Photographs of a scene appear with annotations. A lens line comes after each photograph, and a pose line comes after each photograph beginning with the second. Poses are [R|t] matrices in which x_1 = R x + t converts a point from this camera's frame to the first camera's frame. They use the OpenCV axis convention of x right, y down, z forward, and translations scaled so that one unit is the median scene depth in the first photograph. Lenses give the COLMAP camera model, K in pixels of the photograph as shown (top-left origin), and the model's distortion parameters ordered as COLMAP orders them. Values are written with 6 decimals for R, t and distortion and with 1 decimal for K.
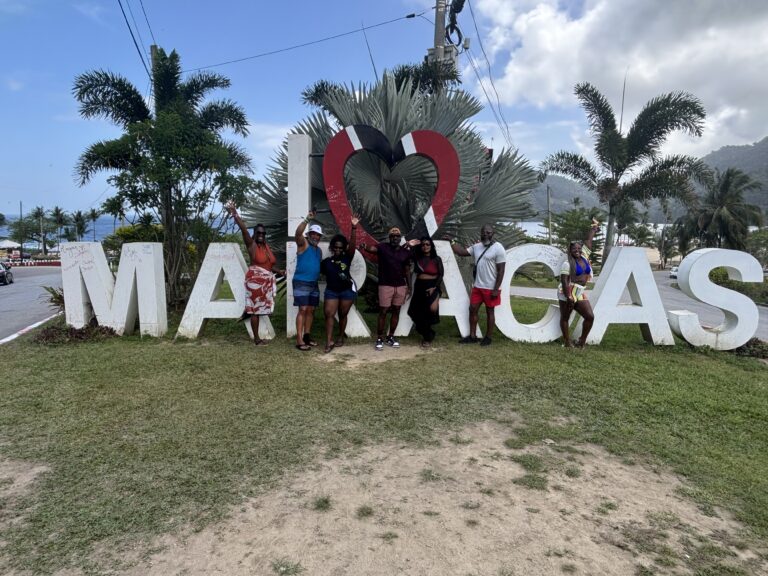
lens RADIAL K [[497.2, 0, 381.7], [0, 497.2, 297.2], [0, 0, 1]] dist [0.023768, -0.029477]
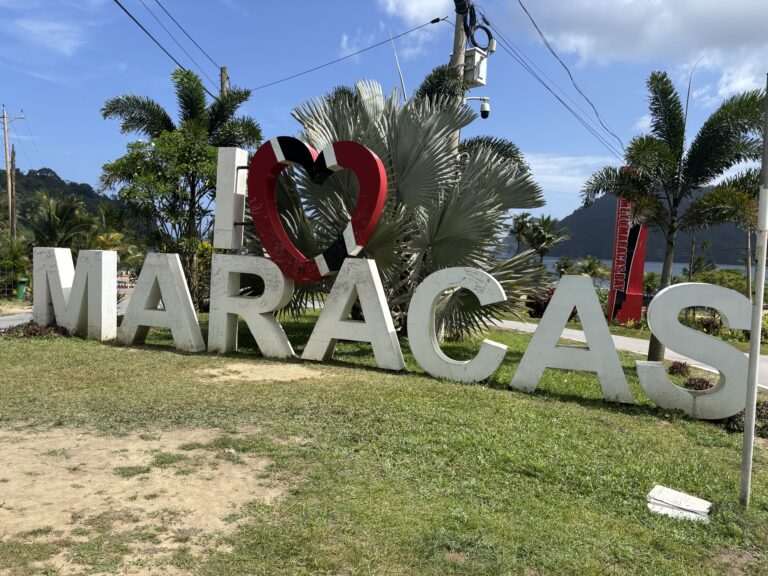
lens RADIAL K [[589.2, 0, 390.4], [0, 589.2, 297.6], [0, 0, 1]] dist [0.022921, -0.033155]
pose [[0.954076, 0.058651, -0.293768, 0.507347], [-0.081983, 0.994329, -0.067740, 0.026827], [0.288129, 0.088713, 0.953474, -0.008227]]
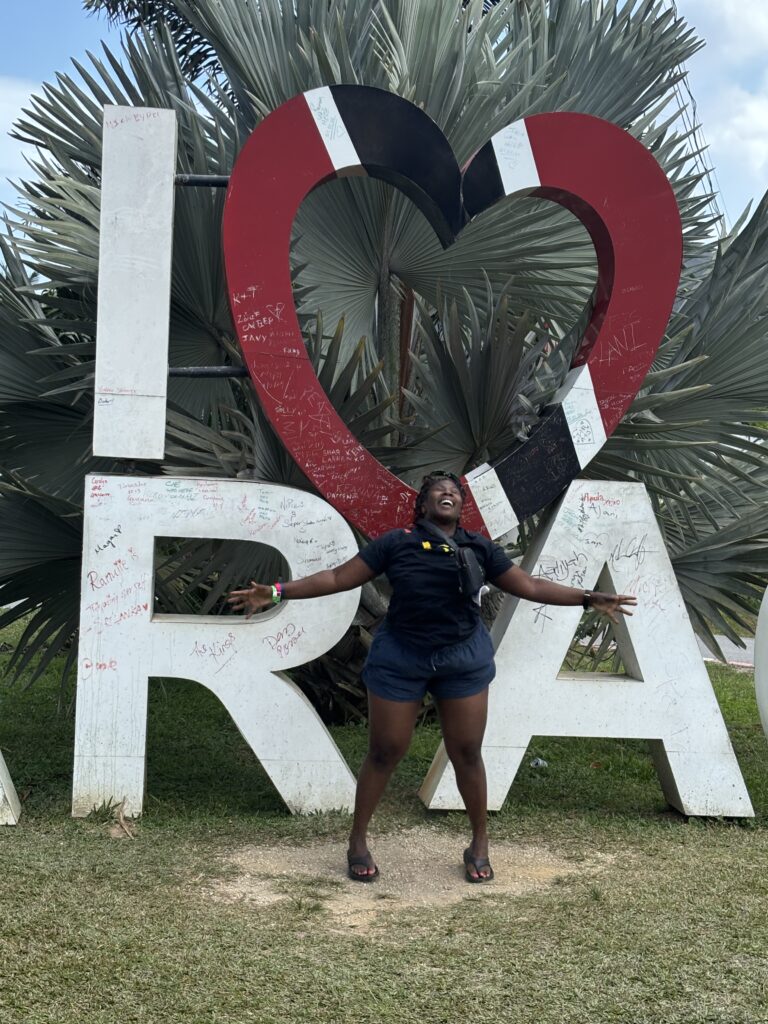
lens RADIAL K [[1722.6, 0, 382.3], [0, 1722.6, 516.2], [0, 0, 1]] dist [0.118876, 0.000000]
pose [[0.993223, 0.017755, 0.114857, -0.138799], [-0.007852, 0.996255, -0.086104, -0.004403], [-0.115955, 0.084618, 0.989643, 0.006455]]
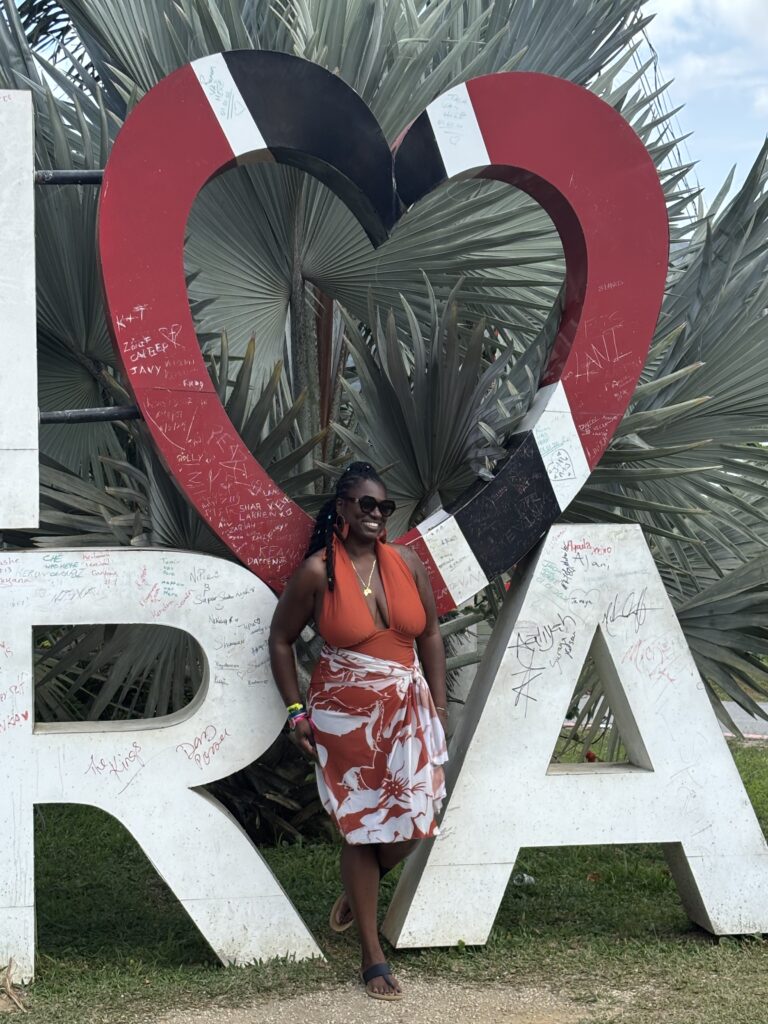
lens RADIAL K [[2115.3, 0, 376.5], [0, 2115.3, 518.9], [0, 0, 1]] dist [0.127513, 0.000000]
pose [[0.986551, -0.034093, 0.159856, -0.153394], [0.052236, 0.992479, -0.110706, -0.010461], [-0.154880, 0.117568, 0.980913, 0.026712]]
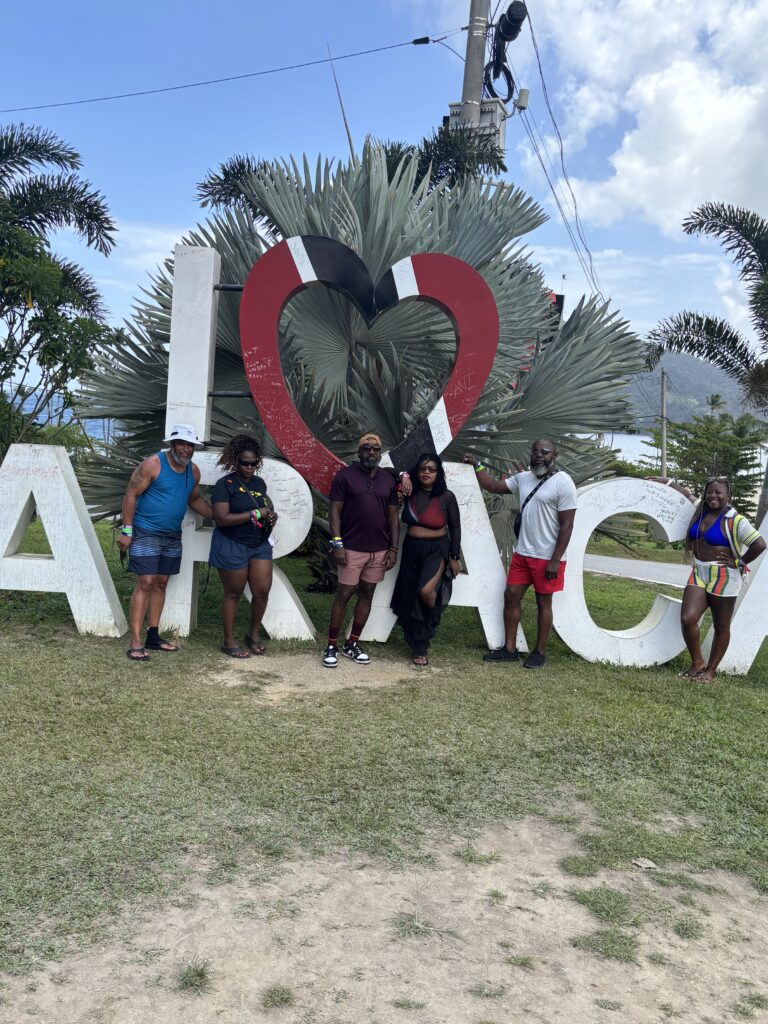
lens RADIAL K [[946.2, 0, 382.8], [0, 946.2, 525.1], [0, 0, 1]] dist [0.014197, 0.000000]
pose [[0.997916, 0.050551, 0.040091, 0.003927], [-0.048941, 0.997993, -0.040186, -0.004289], [-0.042042, 0.038141, 0.998388, 0.009202]]
